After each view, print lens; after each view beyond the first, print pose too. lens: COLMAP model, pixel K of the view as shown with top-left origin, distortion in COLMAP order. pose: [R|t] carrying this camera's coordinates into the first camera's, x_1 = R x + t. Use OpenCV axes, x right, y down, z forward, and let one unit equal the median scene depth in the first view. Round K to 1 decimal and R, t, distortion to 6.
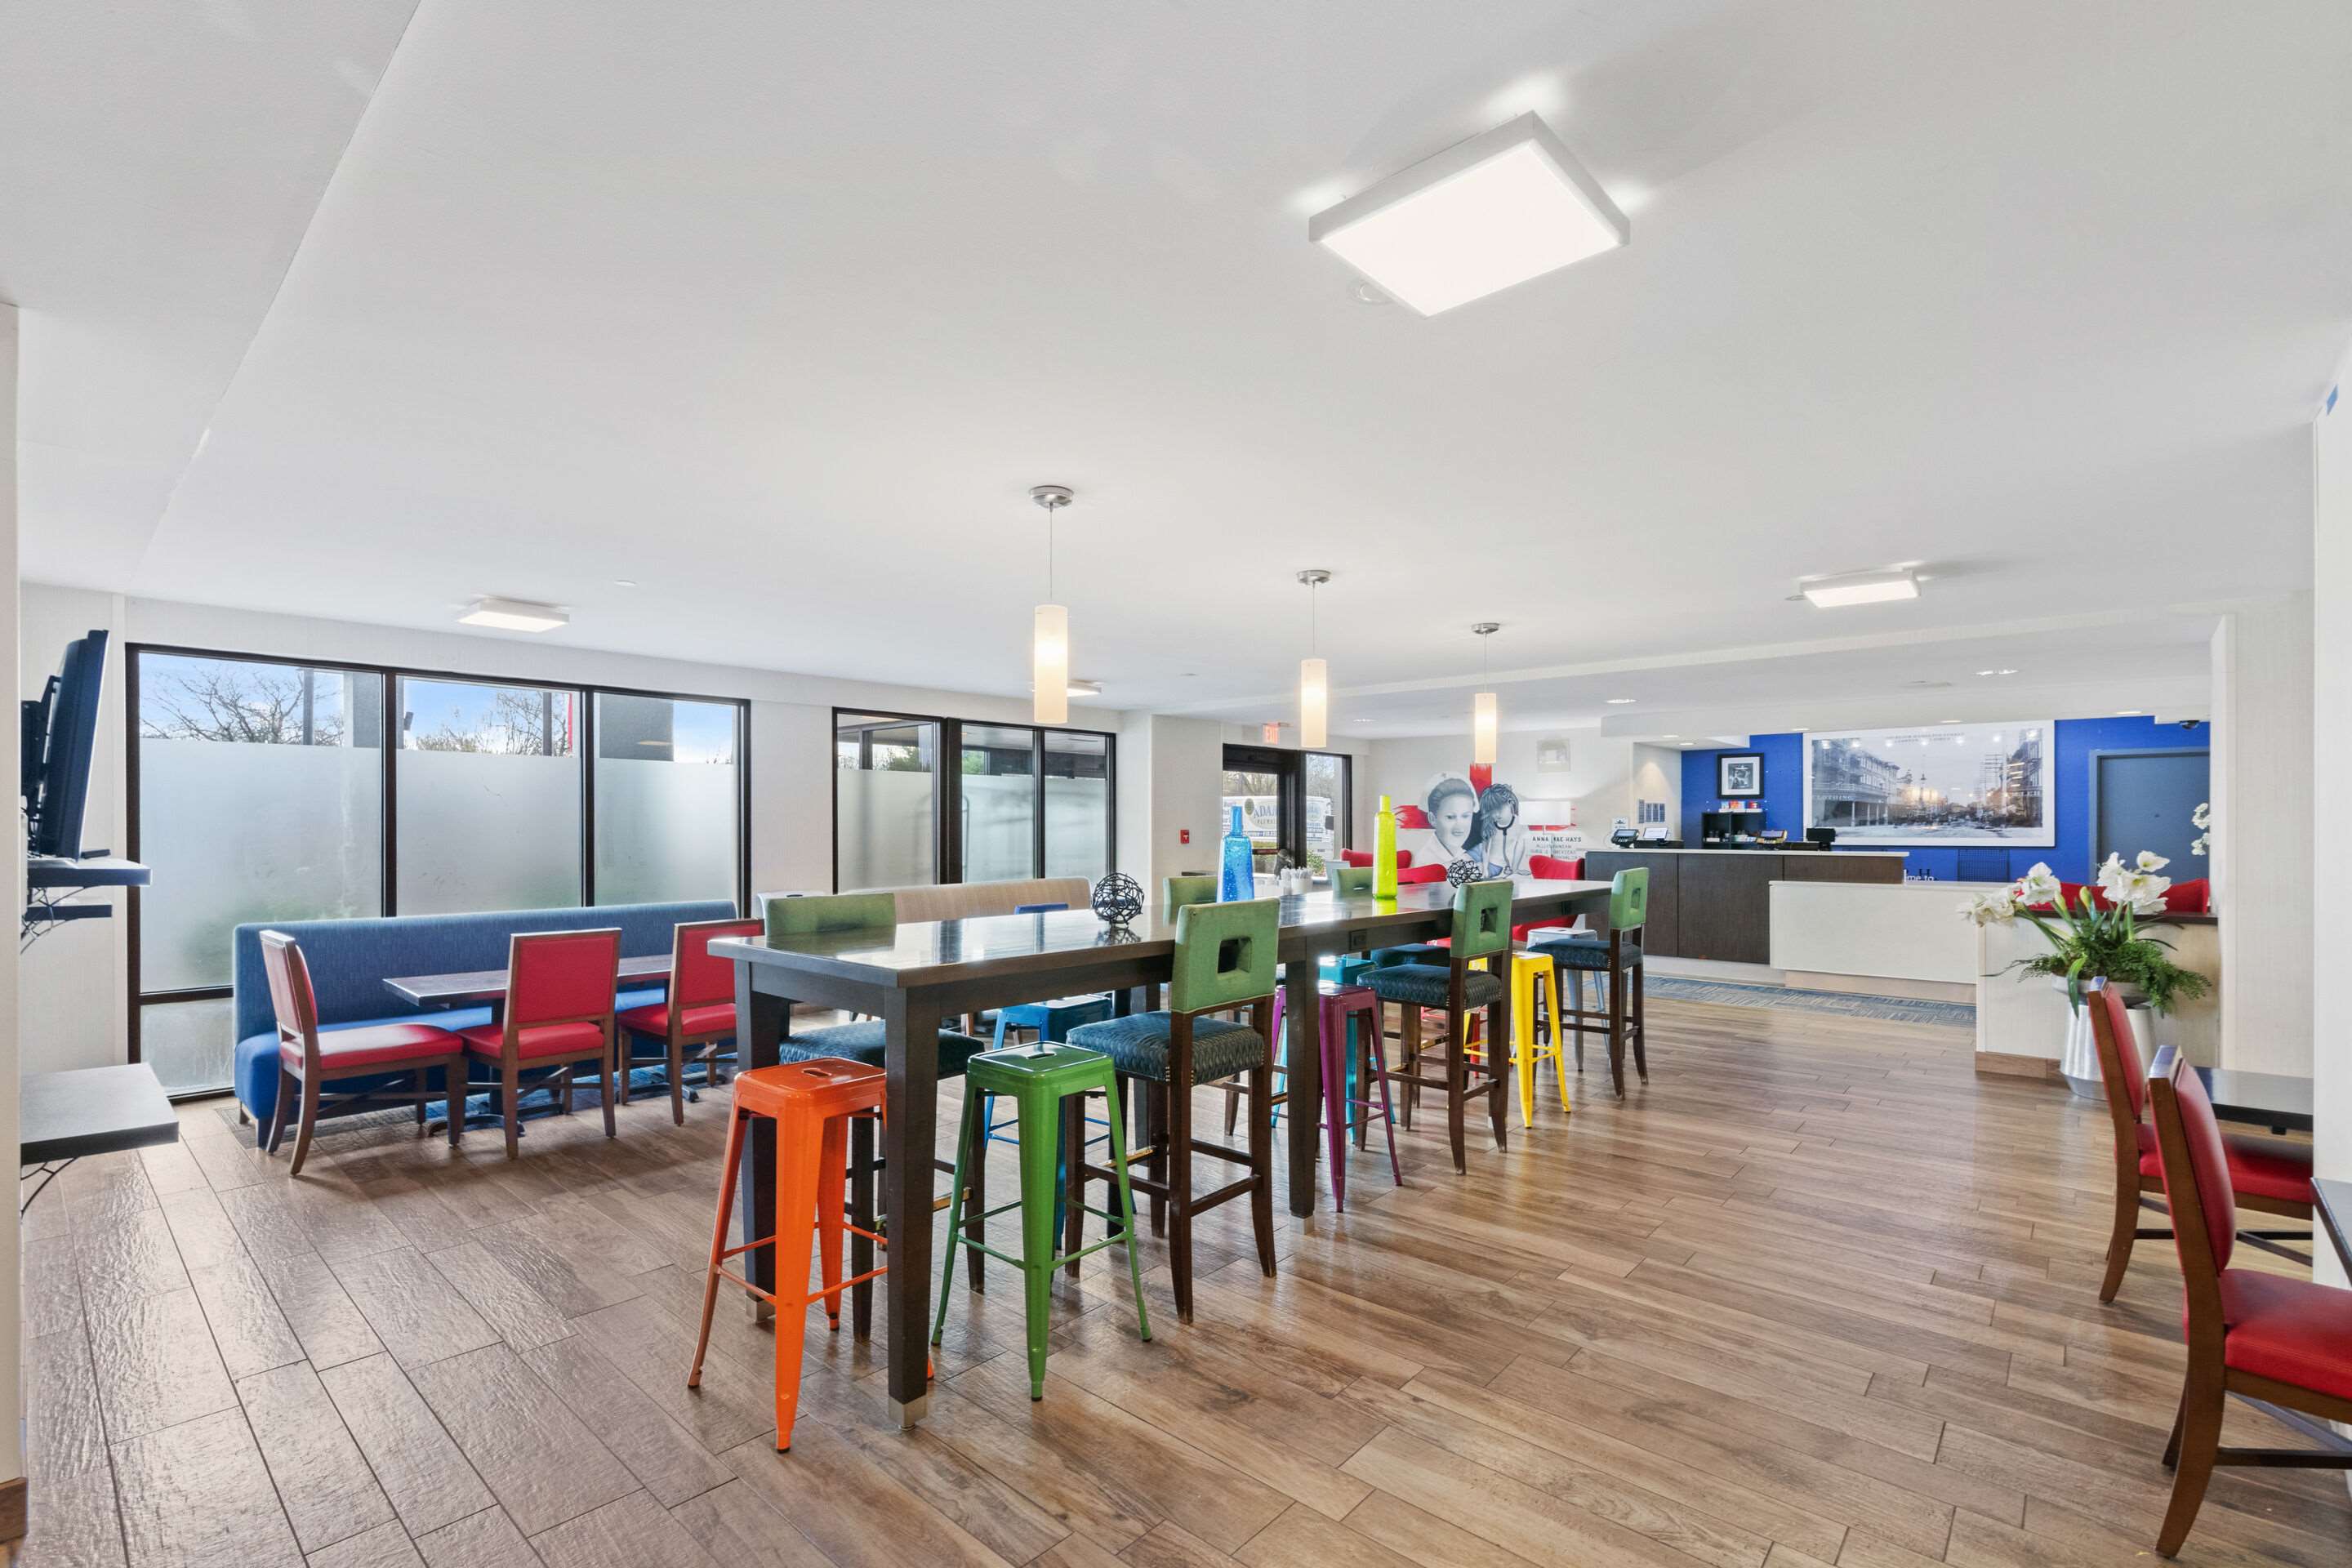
lens RADIAL K [[1076.1, 0, 1165.2], [0, 1076.1, 802.5], [0, 0, 1]] dist [0.000613, -0.001284]
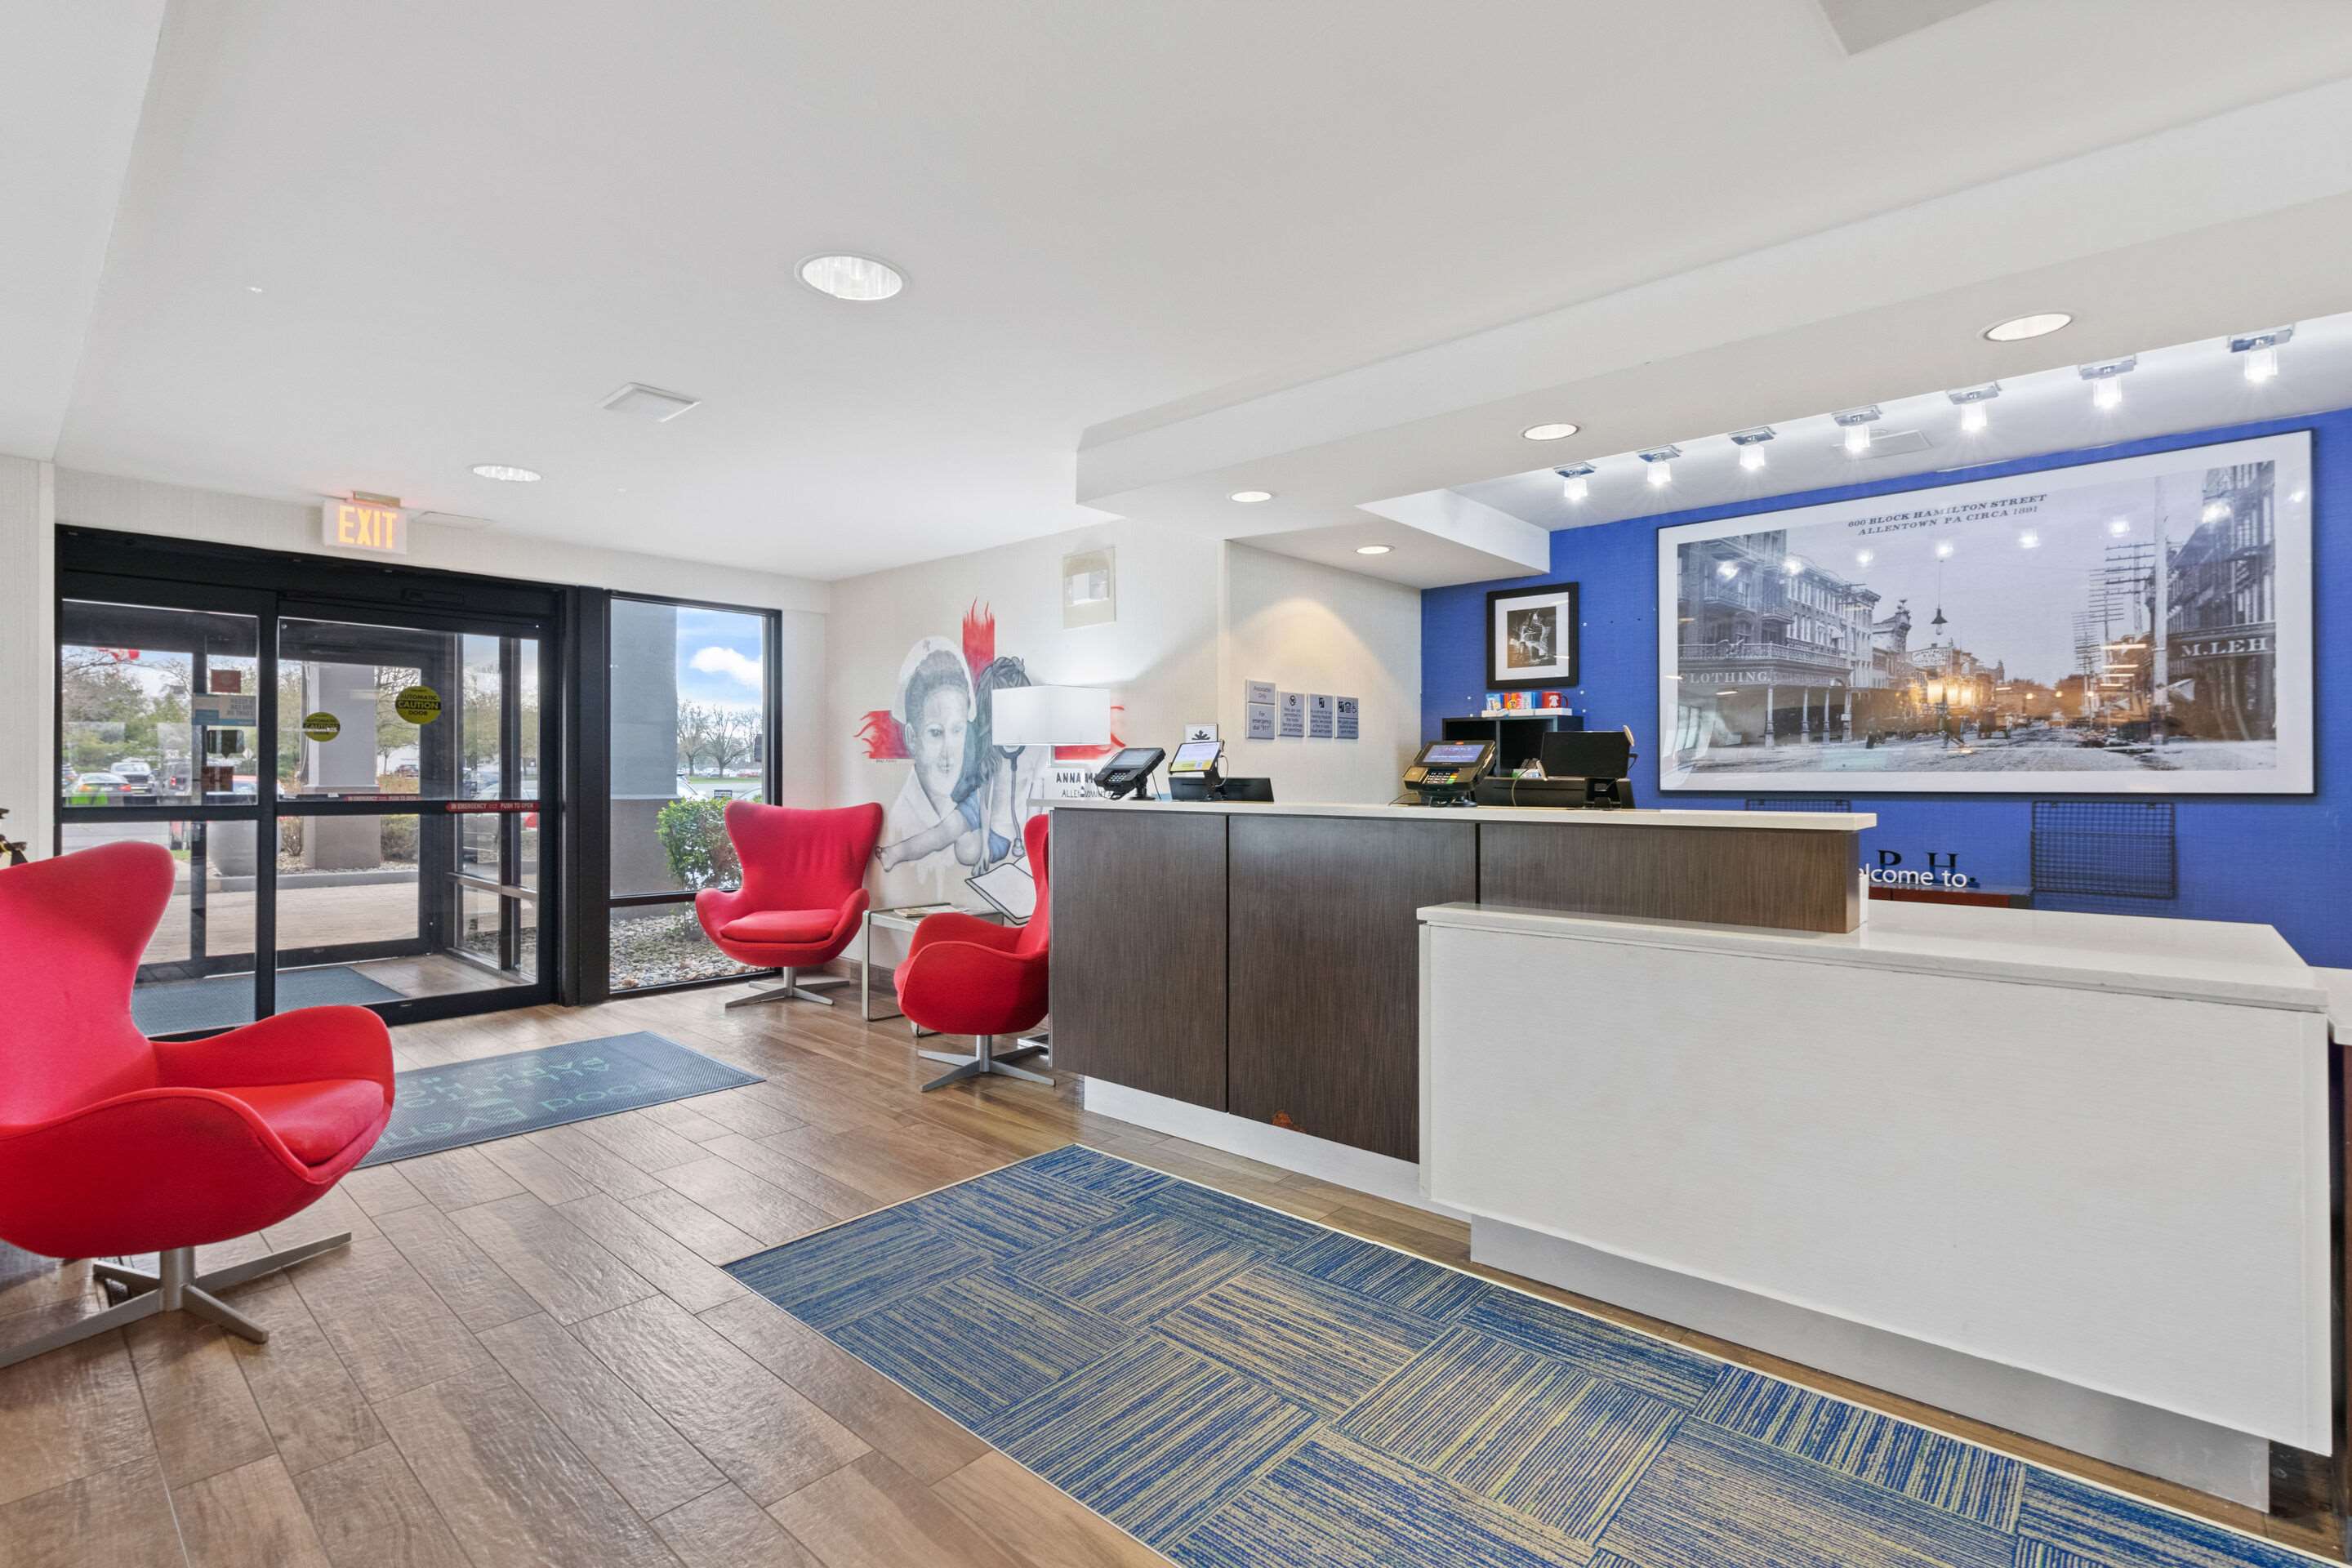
lens RADIAL K [[1076.1, 0, 1182.7], [0, 1076.1, 774.6], [0, 0, 1]] dist [0.000613, -0.001284]
pose [[0.999943, -0.001425, -0.010615, 0.399676], [0.001674, 0.999722, 0.023536, 0.022124], [0.010578, -0.023552, 0.999667, 0.557706]]
